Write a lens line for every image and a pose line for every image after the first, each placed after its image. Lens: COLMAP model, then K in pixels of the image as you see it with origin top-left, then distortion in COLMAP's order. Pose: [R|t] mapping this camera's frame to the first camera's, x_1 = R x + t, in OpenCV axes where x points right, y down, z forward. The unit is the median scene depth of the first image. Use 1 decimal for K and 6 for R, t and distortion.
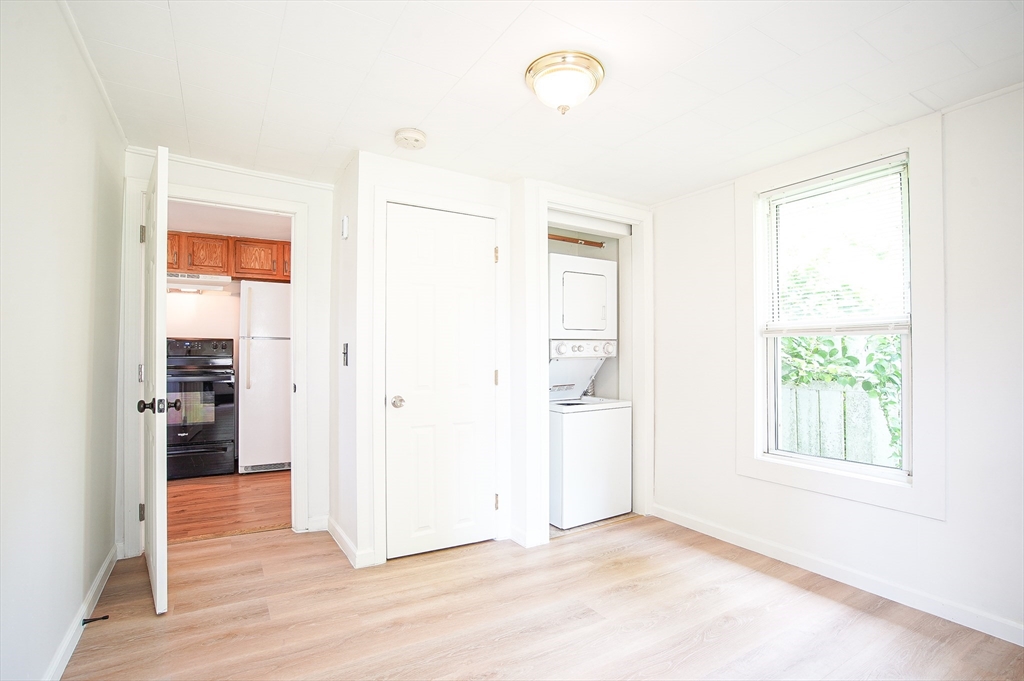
lens RADIAL K [[481.5, 0, 504.2], [0, 481.5, 343.4], [0, 0, 1]] dist [-0.065608, 0.025040]
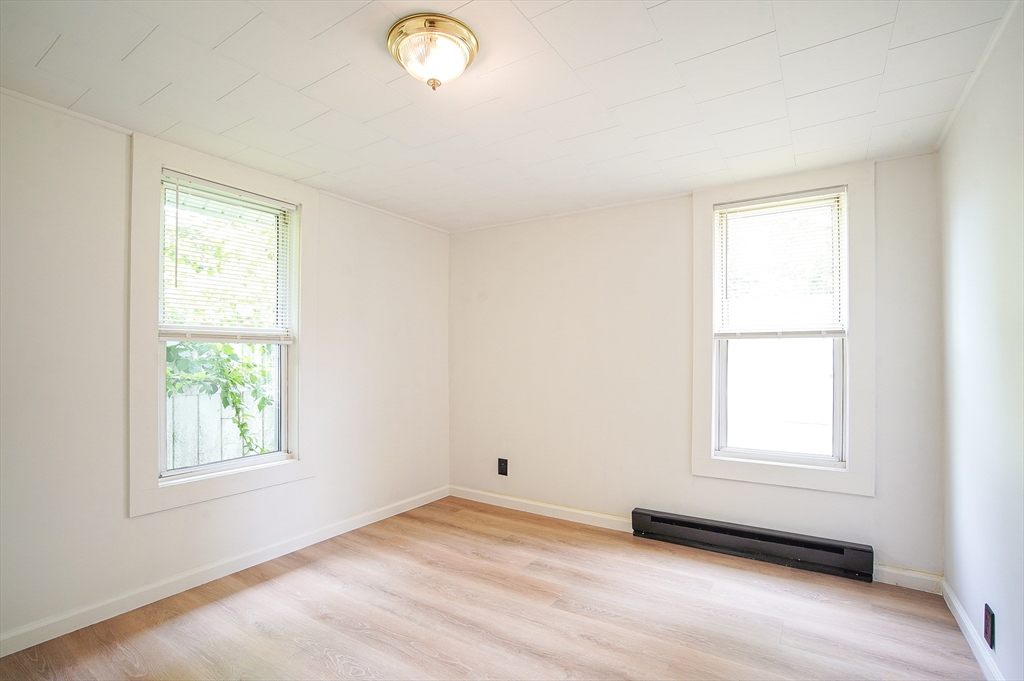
lens RADIAL K [[481.5, 0, 504.2], [0, 481.5, 343.4], [0, 0, 1]] dist [-0.065608, 0.025040]
pose [[-0.438710, 0.025872, 0.898256, -0.556005], [-0.022722, 0.998947, -0.039869, 0.015912], [-0.898341, -0.037902, -0.437660, 0.978751]]
